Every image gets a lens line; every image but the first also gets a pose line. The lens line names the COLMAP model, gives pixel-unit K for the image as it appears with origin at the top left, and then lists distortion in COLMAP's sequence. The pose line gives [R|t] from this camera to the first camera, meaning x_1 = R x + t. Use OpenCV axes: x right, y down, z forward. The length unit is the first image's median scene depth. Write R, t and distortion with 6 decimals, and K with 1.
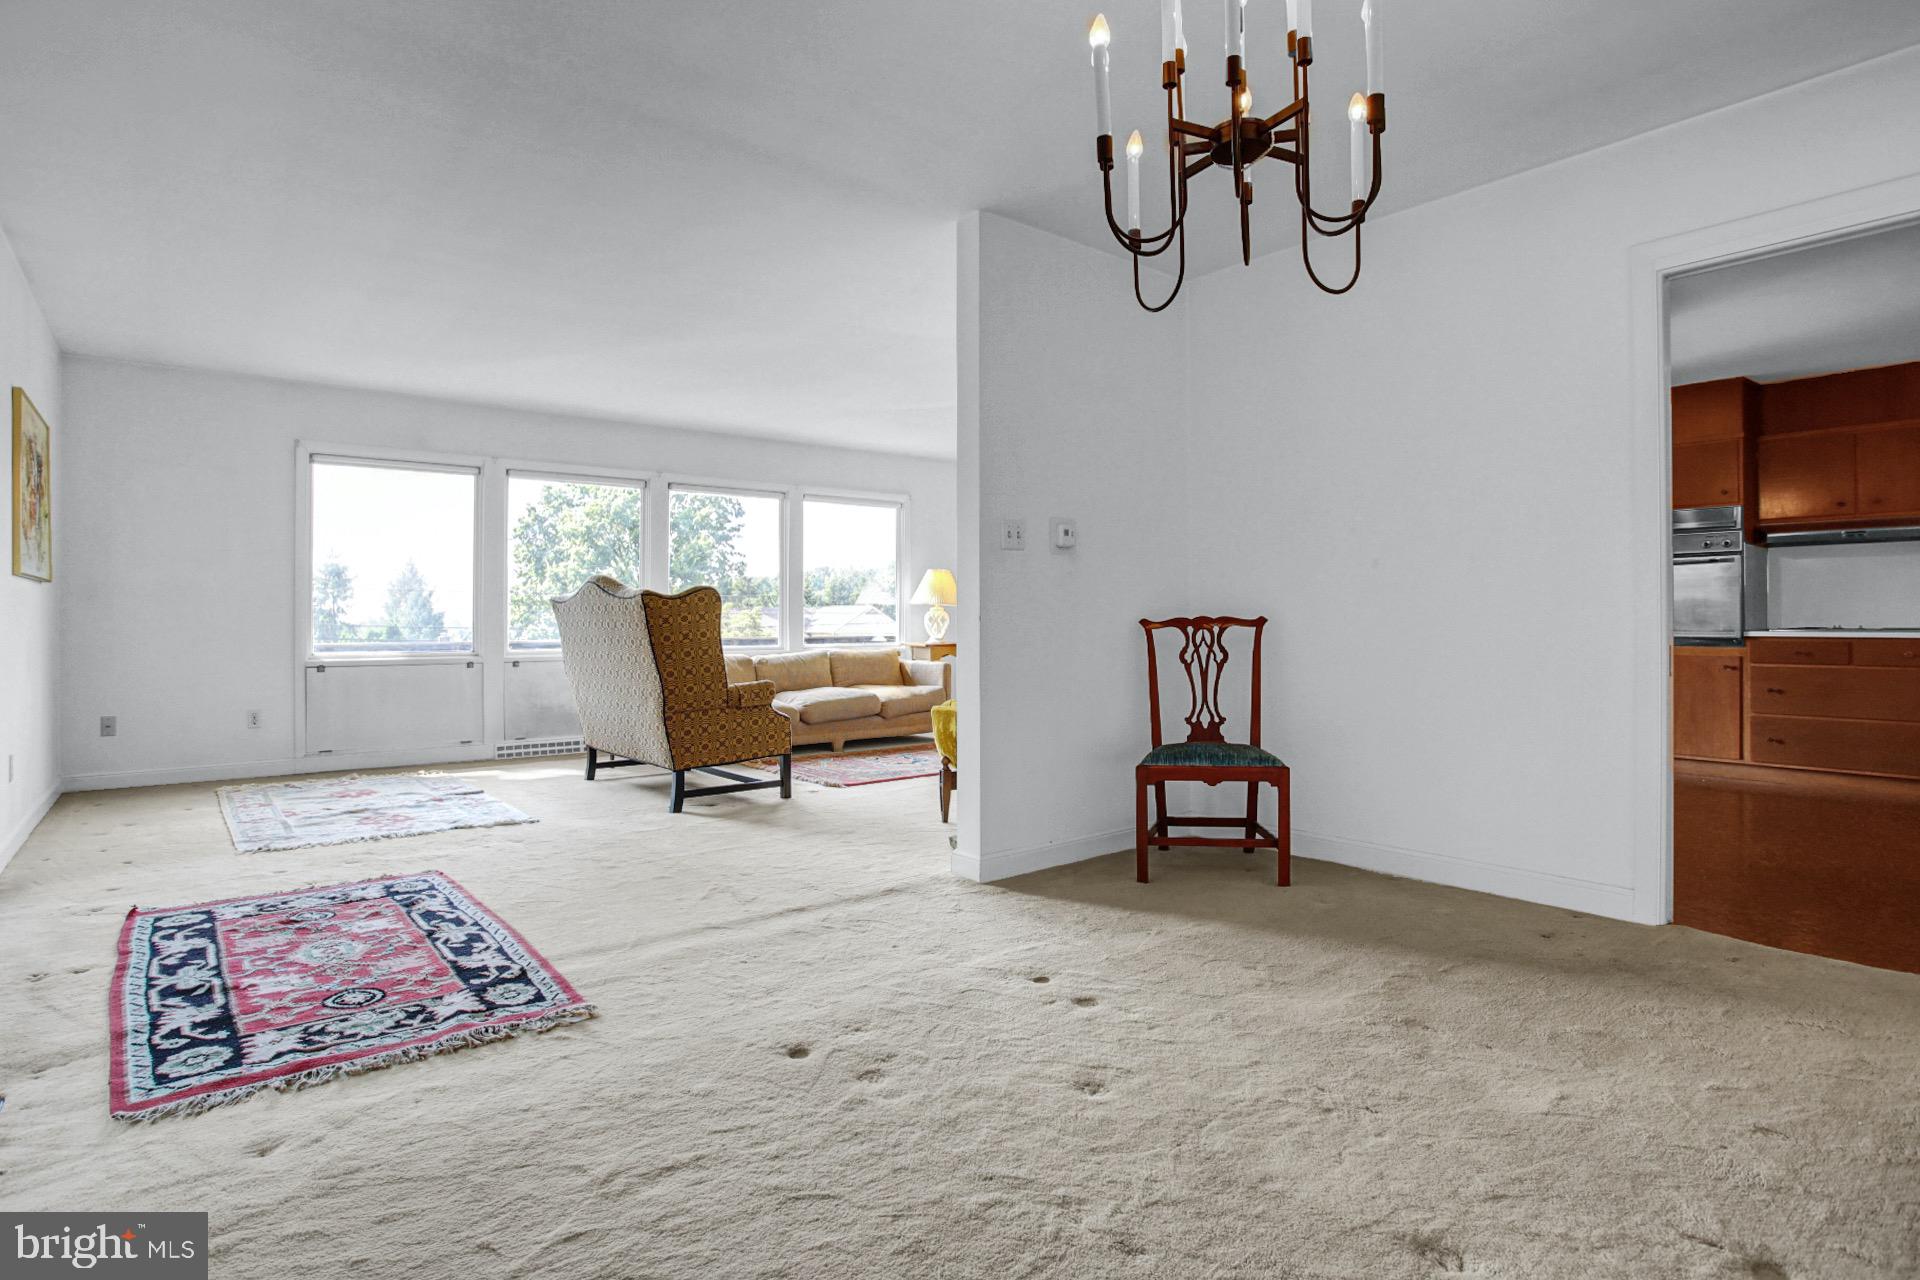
lens RADIAL K [[982.1, 0, 936.8], [0, 982.1, 617.8], [0, 0, 1]] dist [-0.086604, 0.041167]
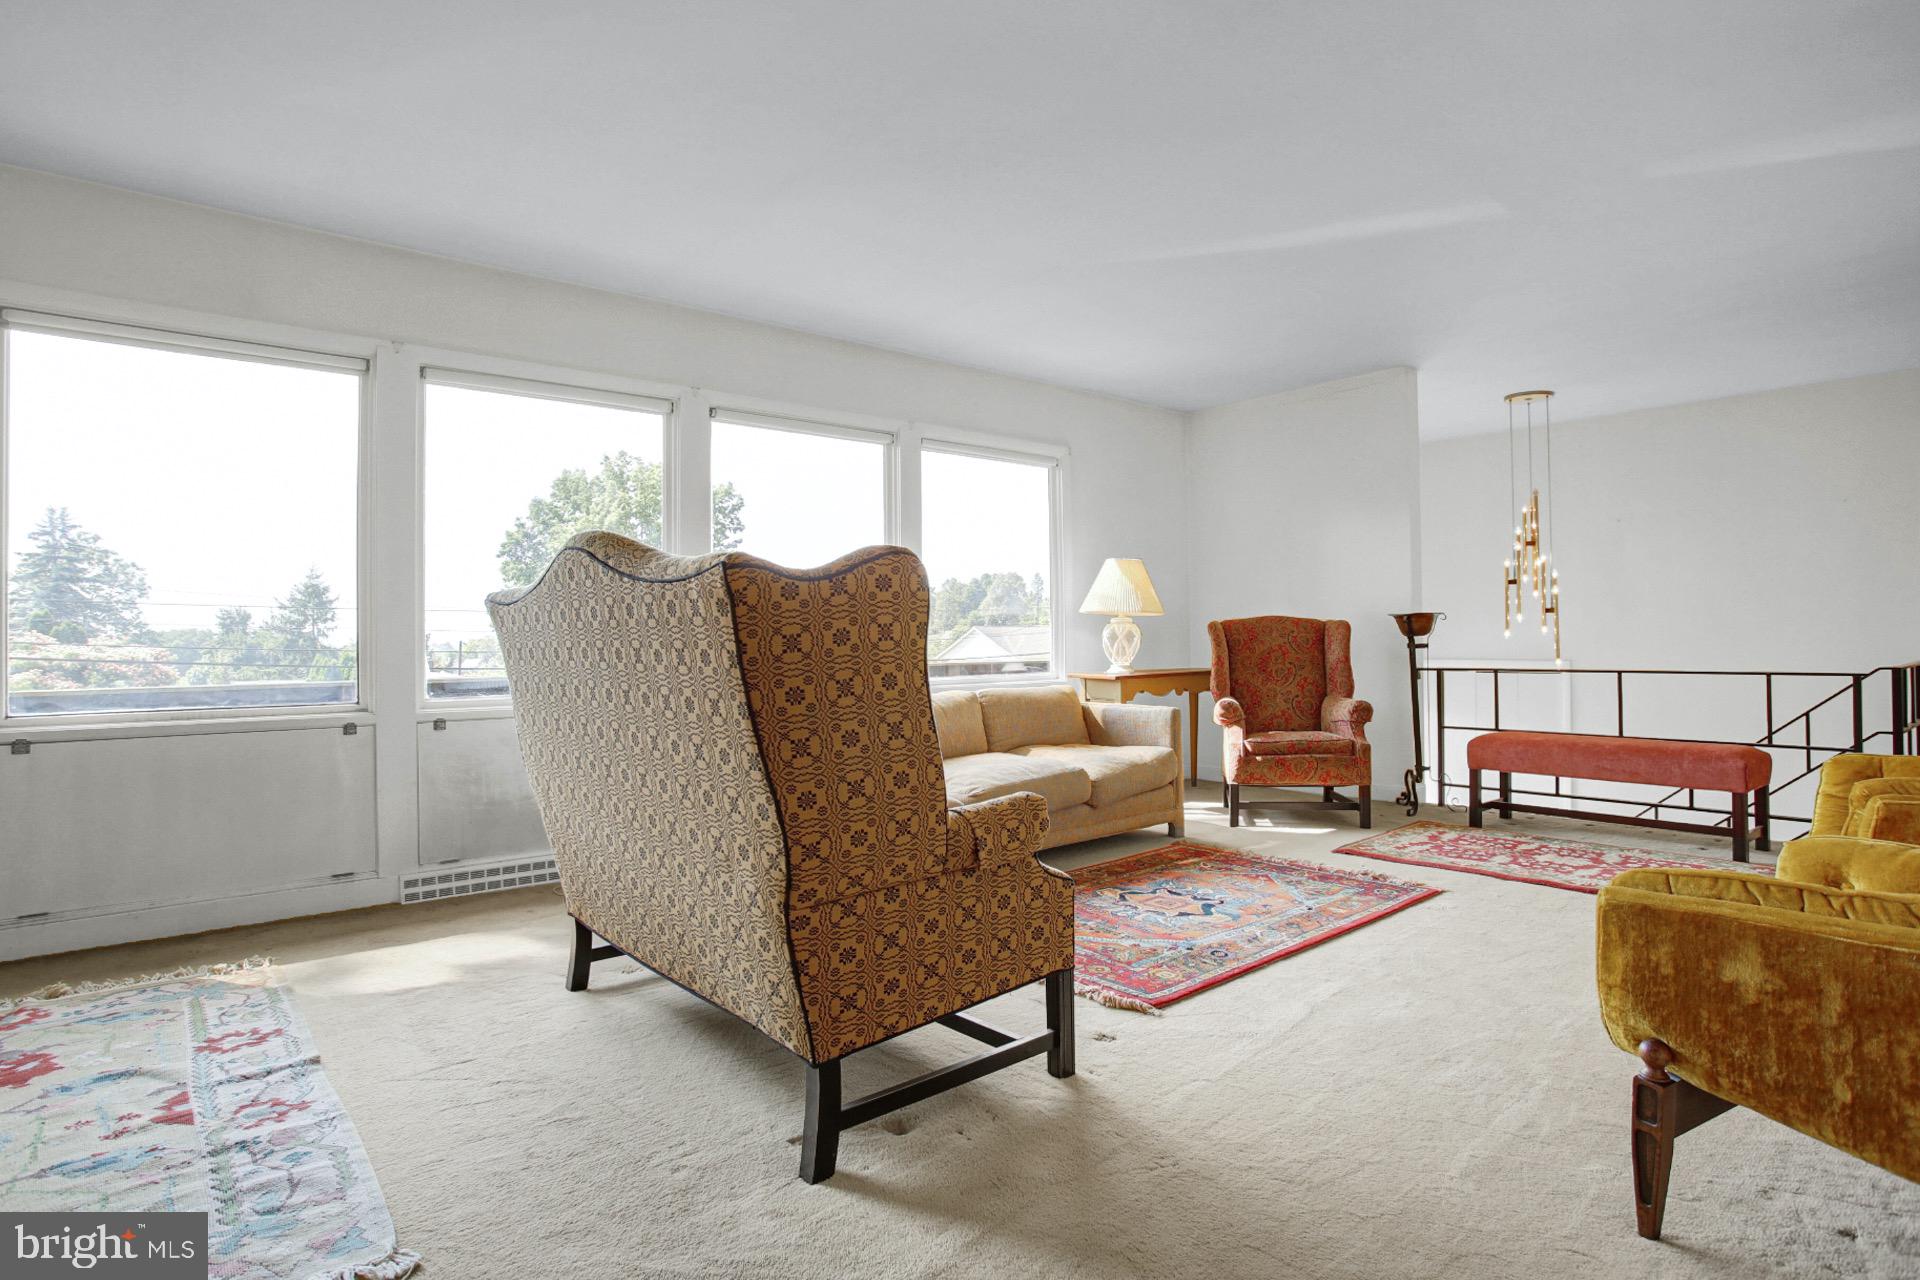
lens RADIAL K [[912.3, 0, 911.4], [0, 912.3, 642.0], [0, 0, 1]] dist [-0.055339, 0.001558]
pose [[0.999966, -0.006915, 0.004427, -0.175065], [0.006886, 0.999955, 0.006500, 0.000465], [-0.004471, -0.006470, 0.999969, 0.502103]]
